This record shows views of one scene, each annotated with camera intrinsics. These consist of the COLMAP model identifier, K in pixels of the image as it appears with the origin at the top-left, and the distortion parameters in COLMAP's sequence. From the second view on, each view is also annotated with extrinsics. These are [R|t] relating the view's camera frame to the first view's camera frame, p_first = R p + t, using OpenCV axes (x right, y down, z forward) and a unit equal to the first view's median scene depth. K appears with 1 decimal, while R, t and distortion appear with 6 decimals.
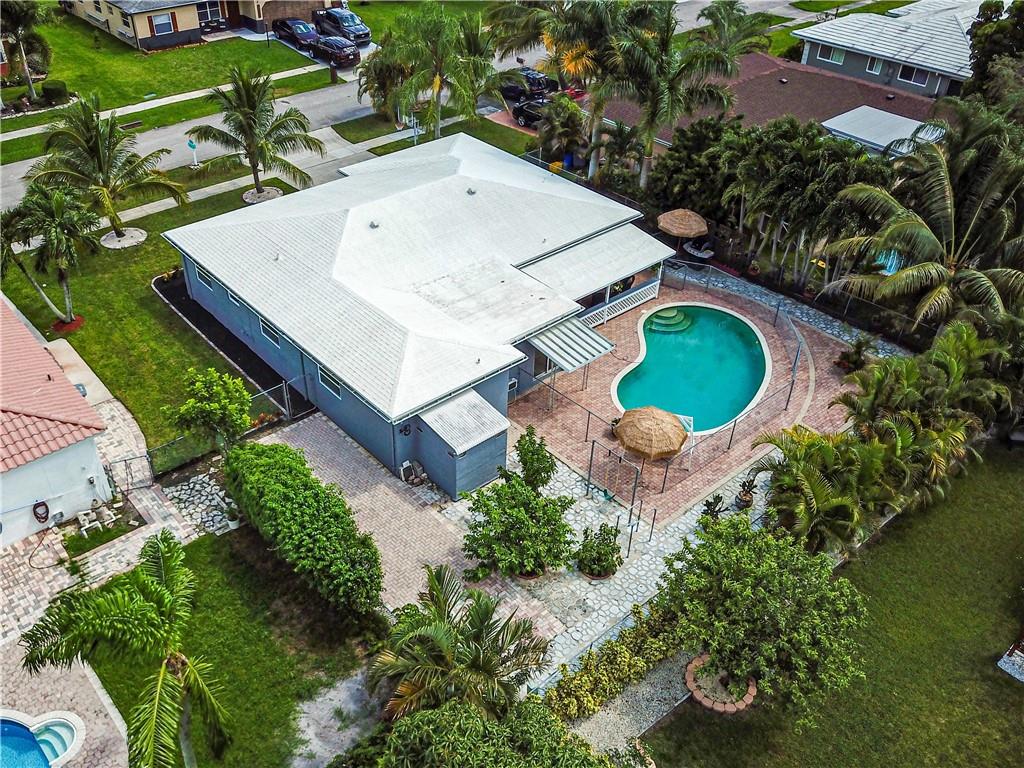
lens RADIAL K [[954.6, 0, 512.0], [0, 954.6, 384.0], [0, 0, 1]] dist [-0.004587, 0.026084]
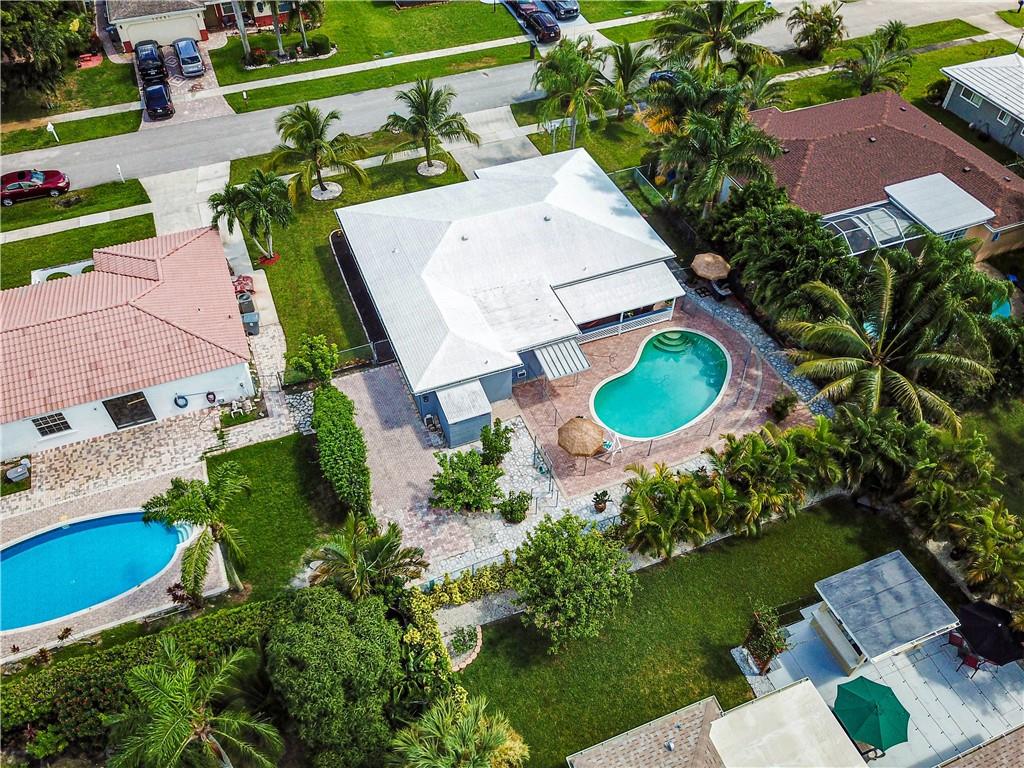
lens RADIAL K [[816.7, 0, 514.3], [0, 816.7, 411.7], [0, 0, 1]] dist [0.008416, -0.005777]
pose [[0.946703, 0.248069, -0.205464, 0.267753], [-0.202146, 0.954181, 0.220627, -0.223873], [0.250780, -0.167334, 0.953472, -0.215319]]
